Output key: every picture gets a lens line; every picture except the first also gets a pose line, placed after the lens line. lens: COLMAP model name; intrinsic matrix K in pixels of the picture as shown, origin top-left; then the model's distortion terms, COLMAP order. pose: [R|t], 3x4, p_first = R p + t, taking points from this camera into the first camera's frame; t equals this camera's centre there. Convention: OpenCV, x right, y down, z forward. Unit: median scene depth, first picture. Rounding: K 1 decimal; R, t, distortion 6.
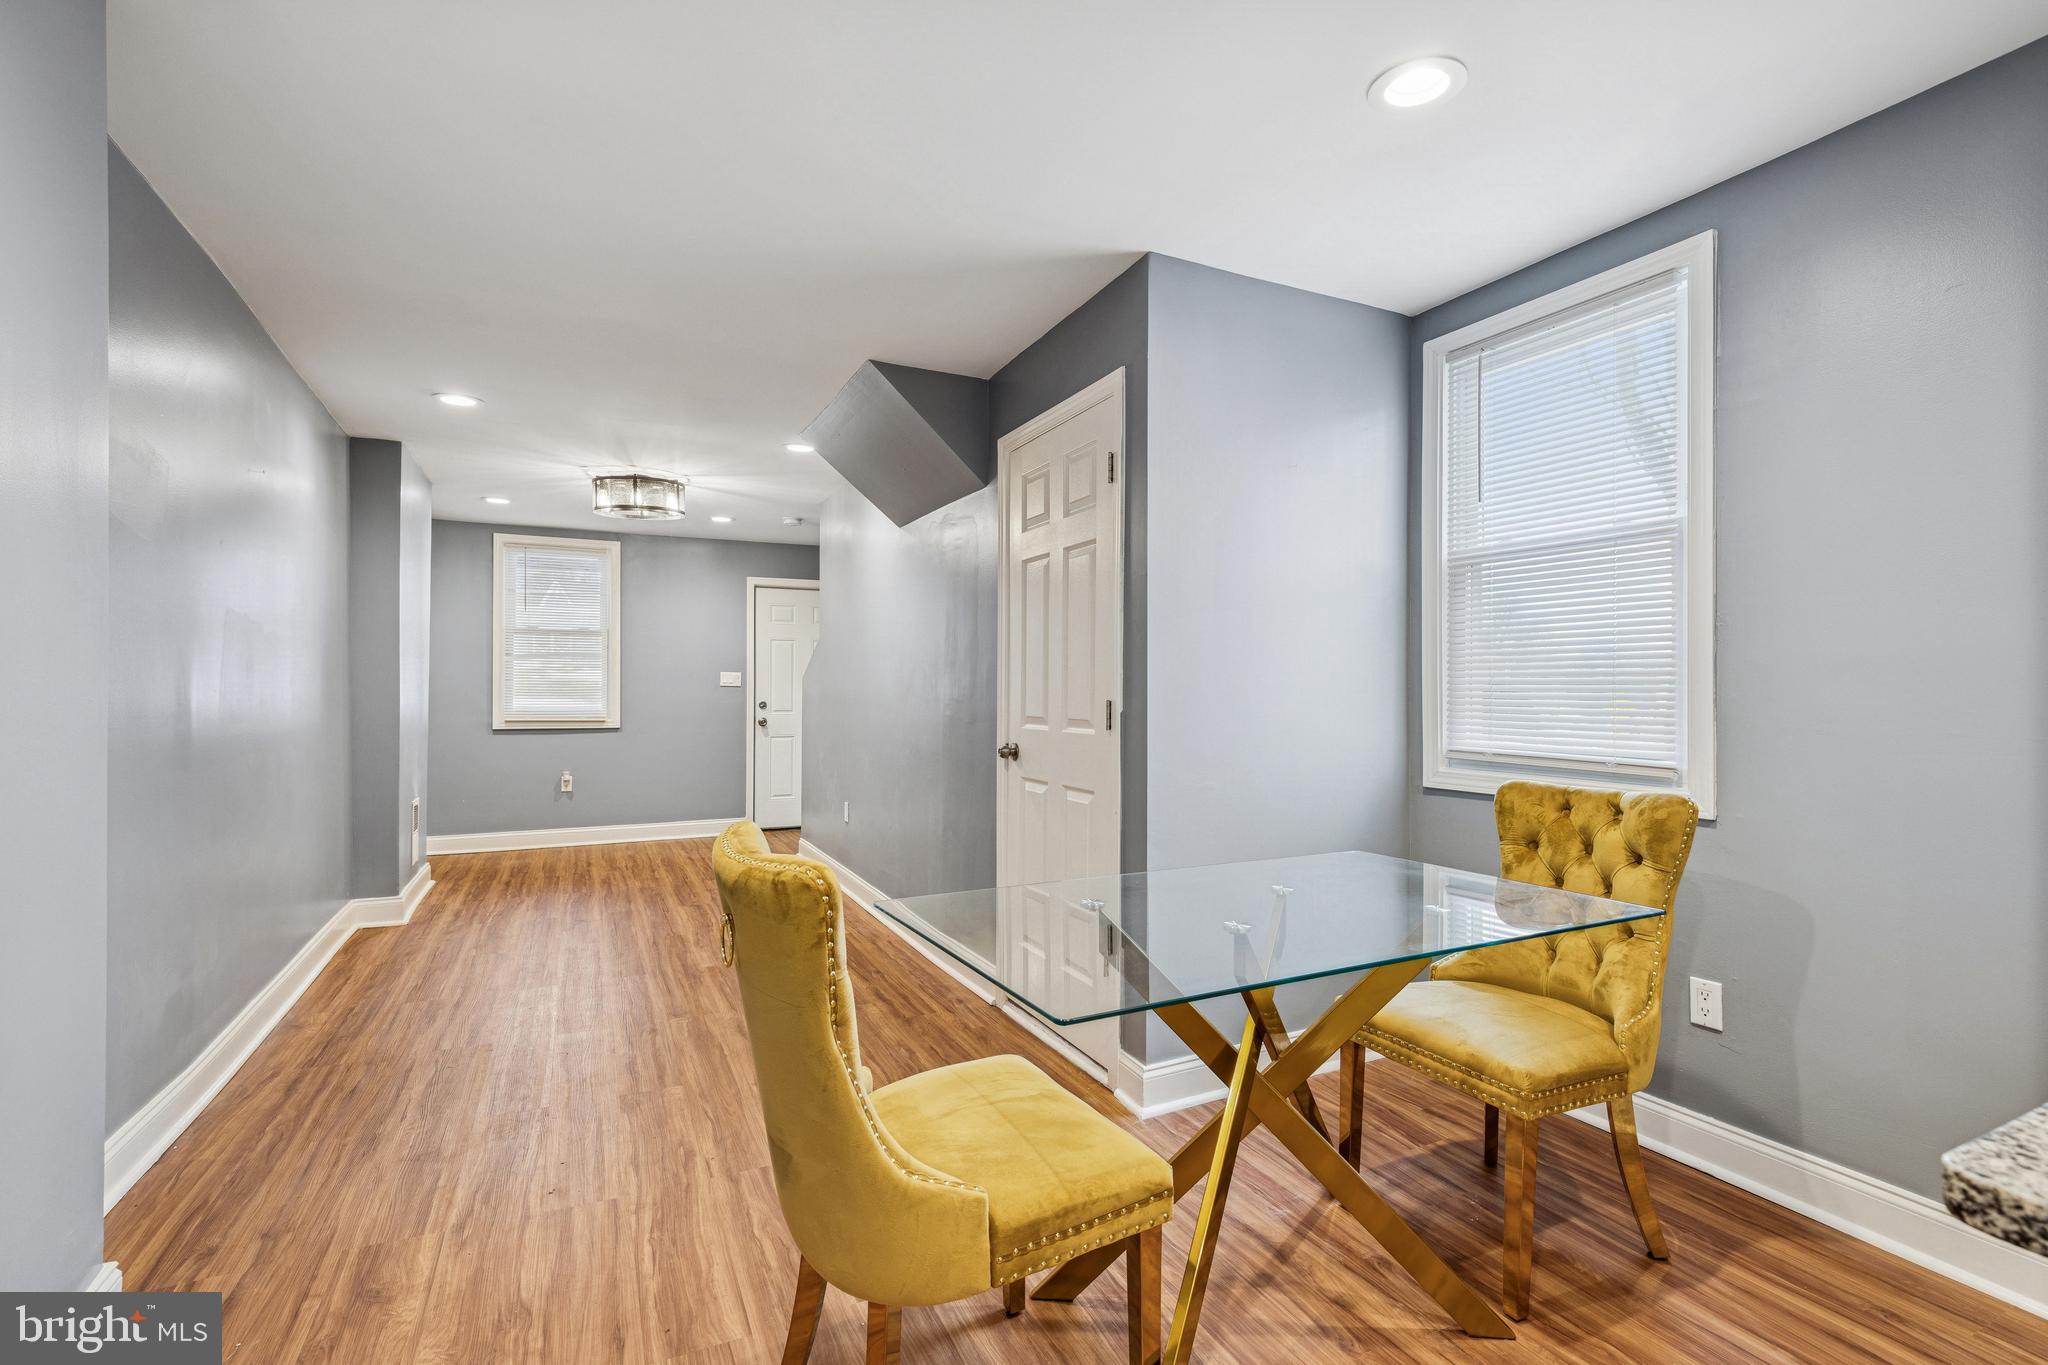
lens RADIAL K [[930.2, 0, 1029.5], [0, 930.2, 684.6], [0, 0, 1]] dist [0.014073, -0.003405]
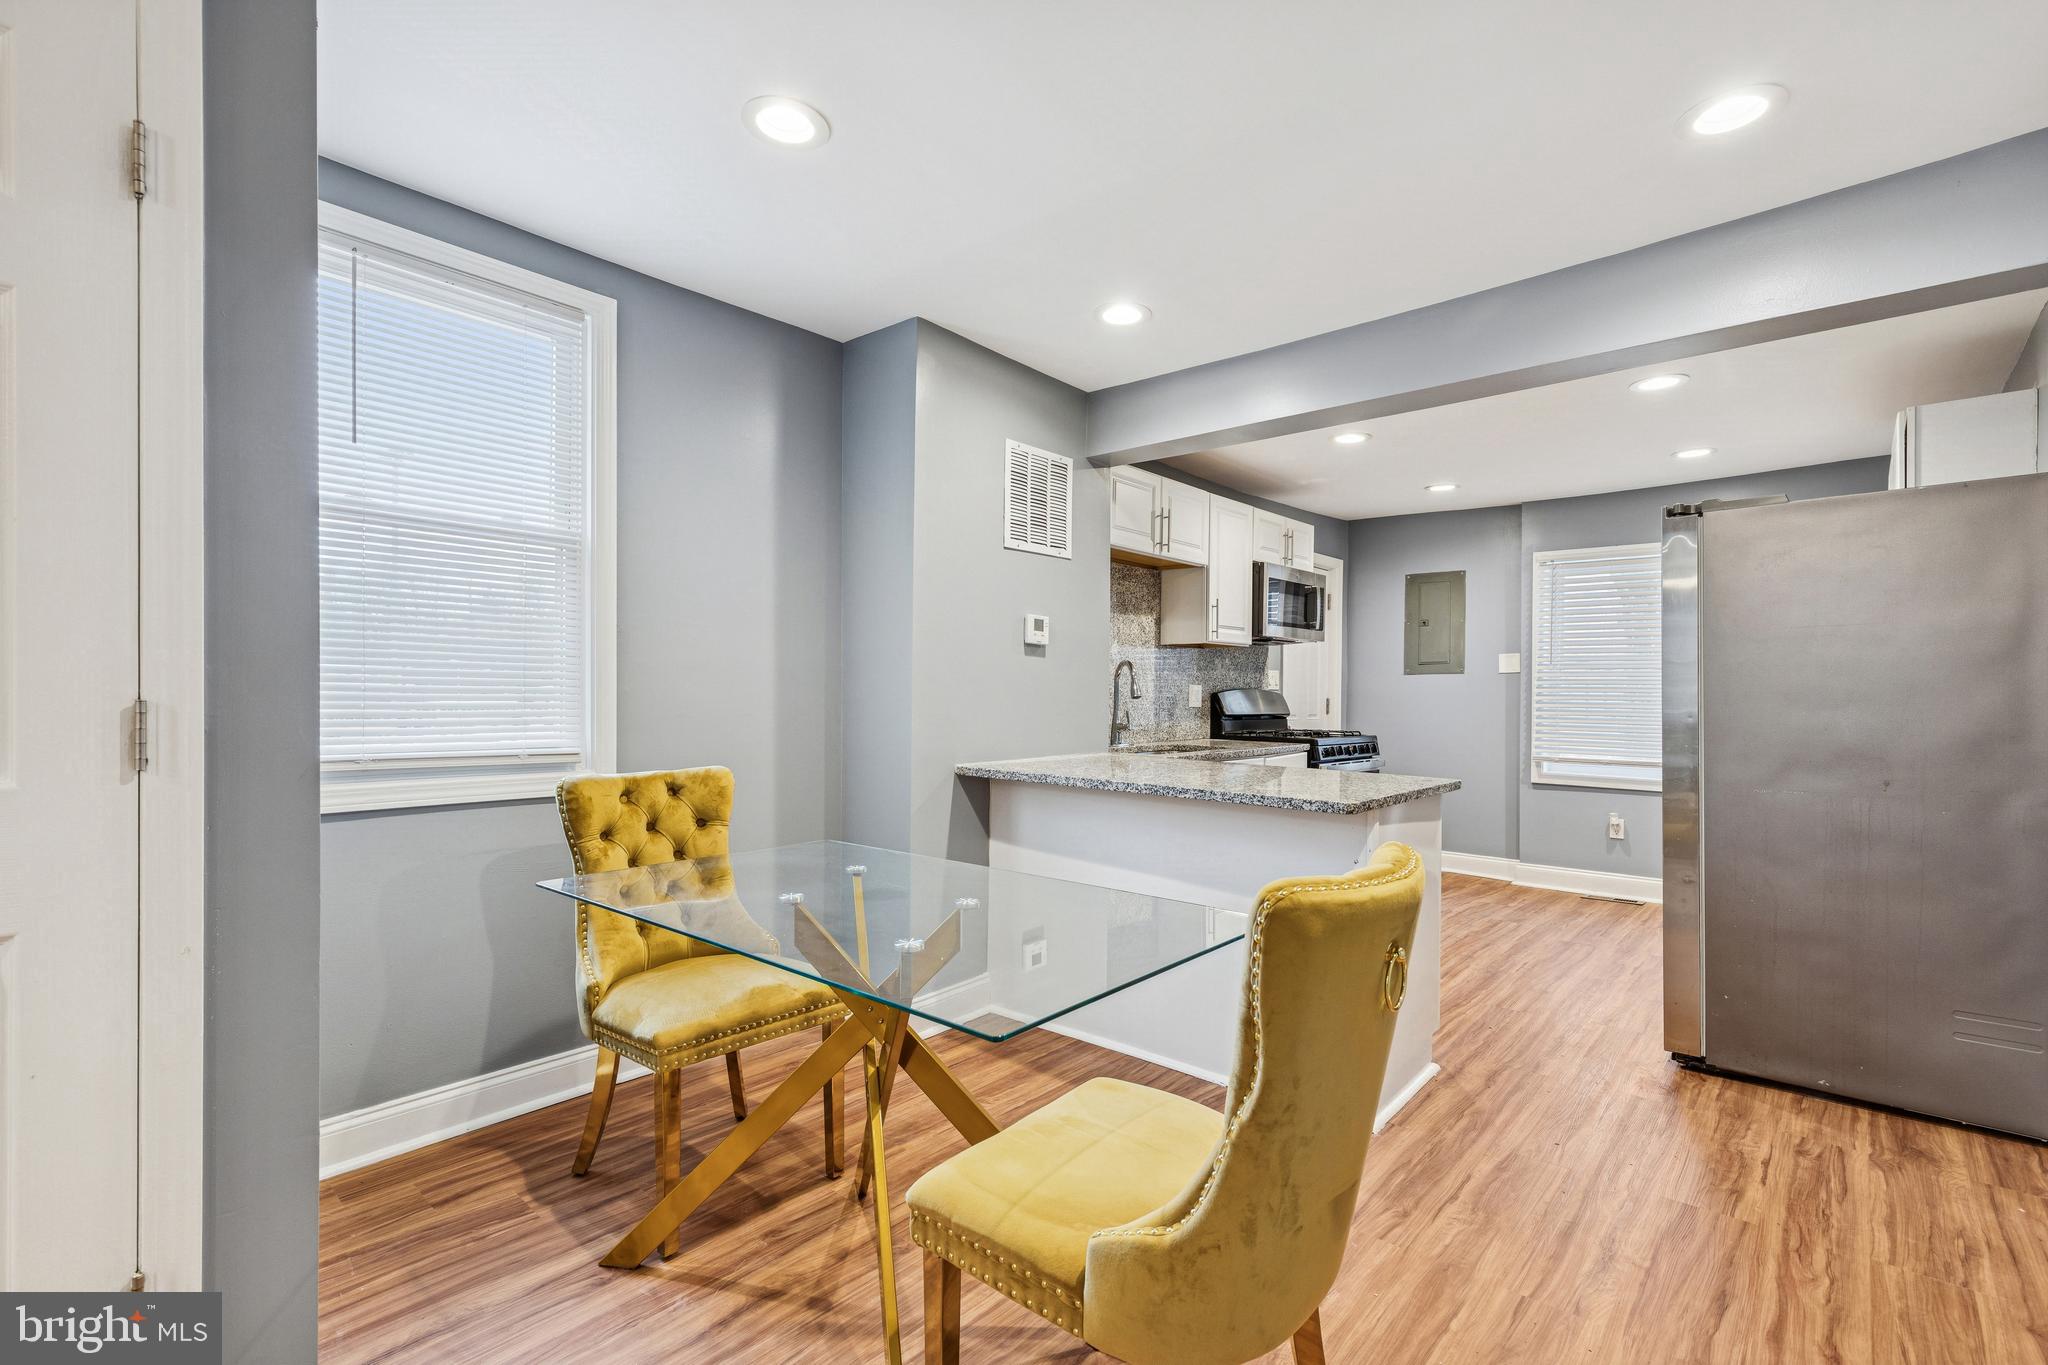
lens RADIAL K [[930.2, 0, 1024.6], [0, 930.2, 698.2], [0, 0, 1]] dist [0.014073, -0.003405]
pose [[-0.381642, -0.010689, 0.924248, -0.254755], [-0.017655, 0.999835, 0.004273, 0.003668], [-0.924142, -0.014687, -0.381768, 0.424544]]
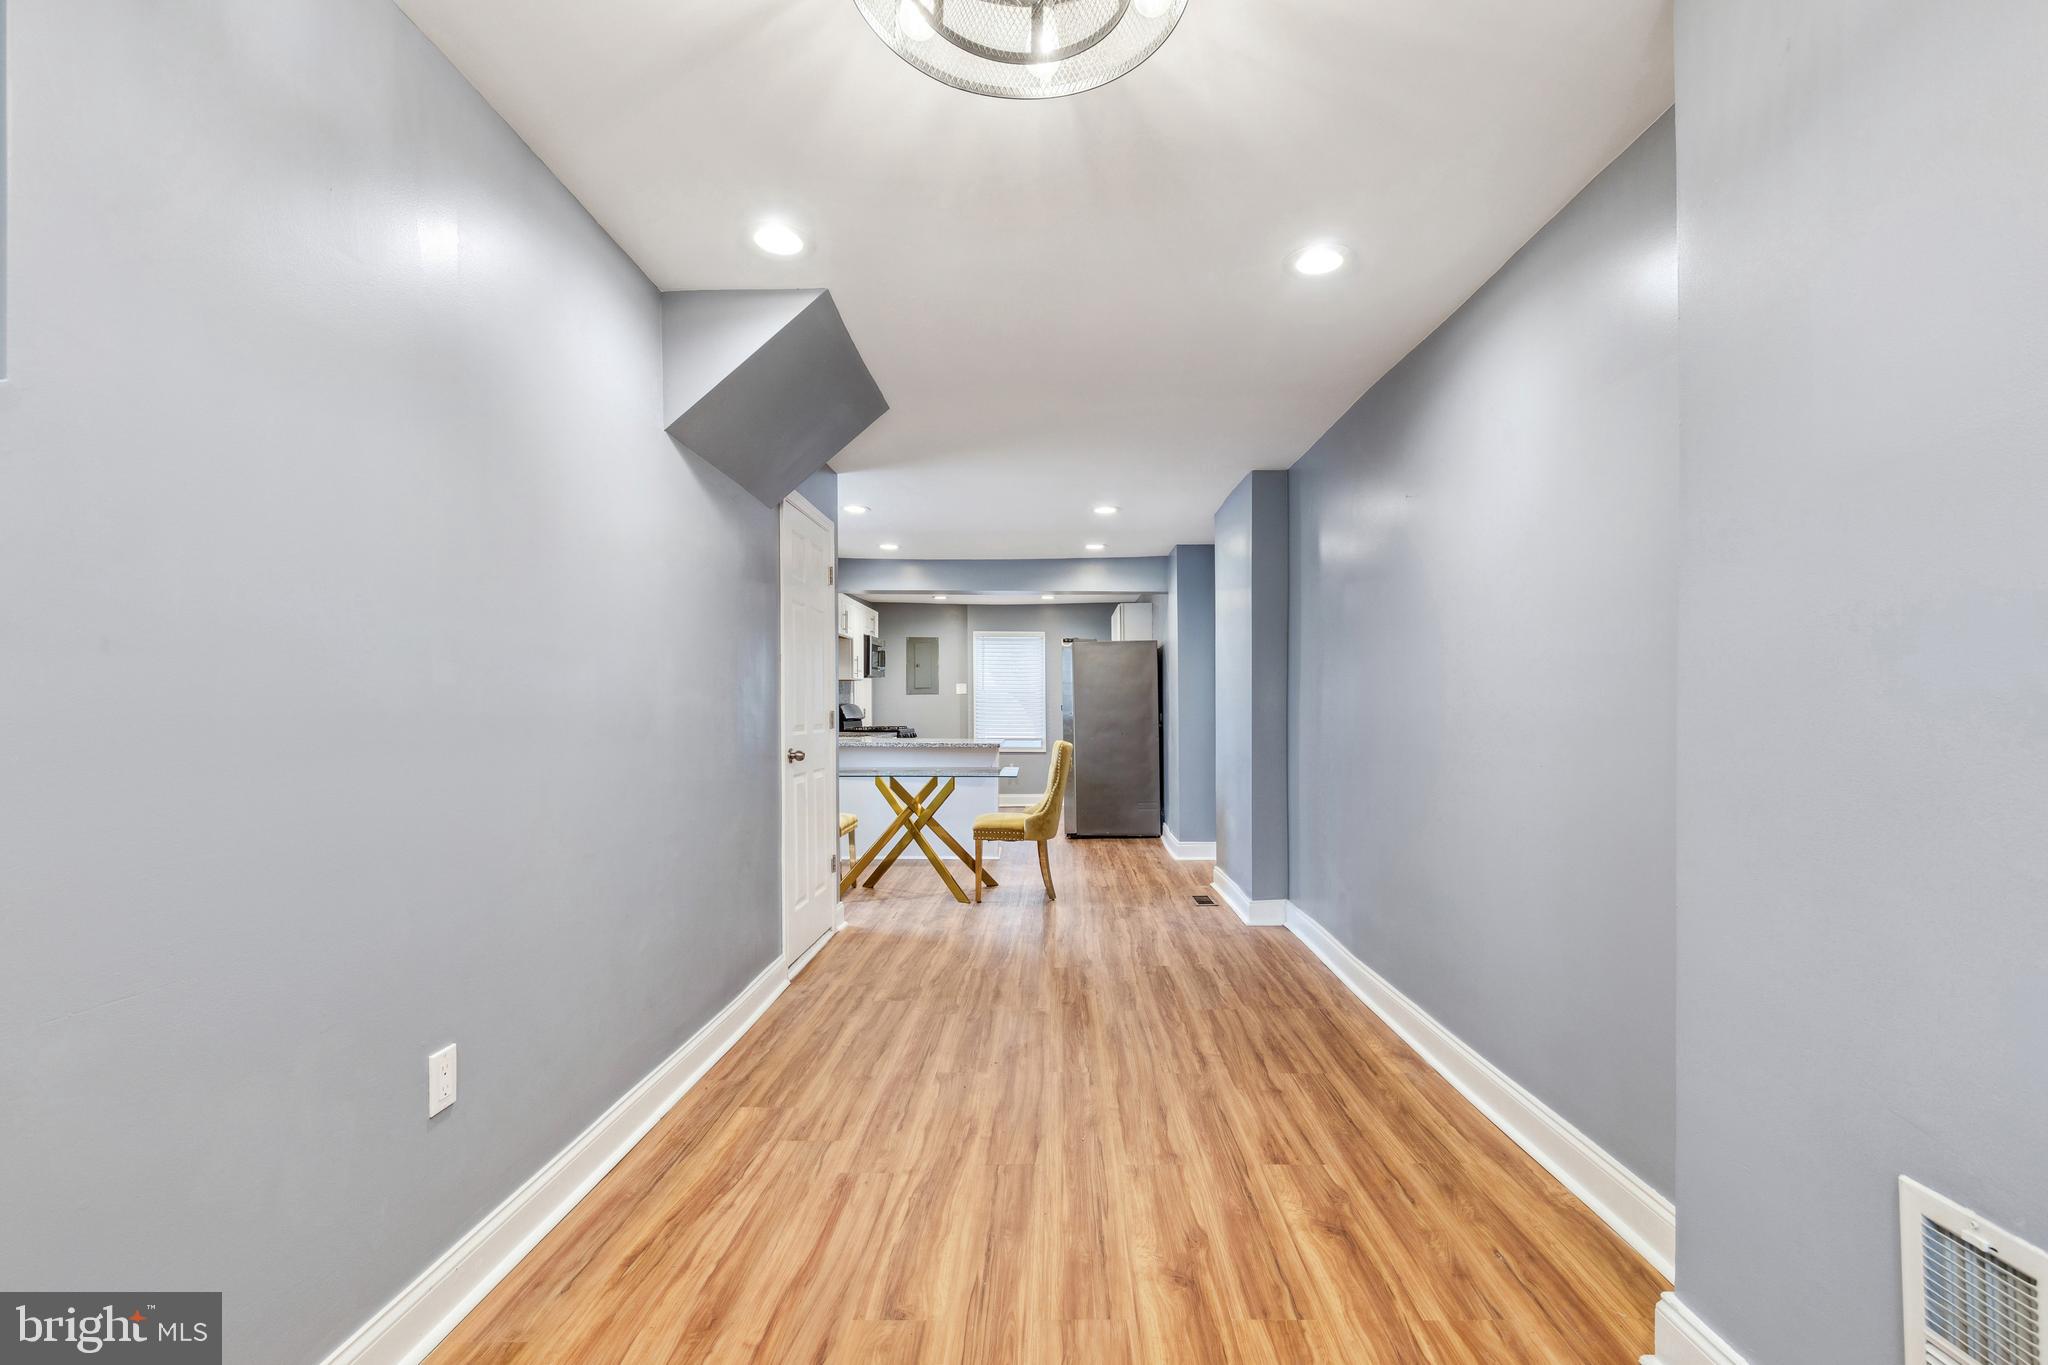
lens RADIAL K [[930.2, 0, 1047.5], [0, 930.2, 695.0], [0, 0, 1]] dist [0.014073, -0.003405]
pose [[-0.894698, 0.004494, 0.446650, -0.557247], [-0.005263, 0.999774, -0.020603, 0.011813], [-0.446641, -0.020785, -0.894472, 1.269677]]
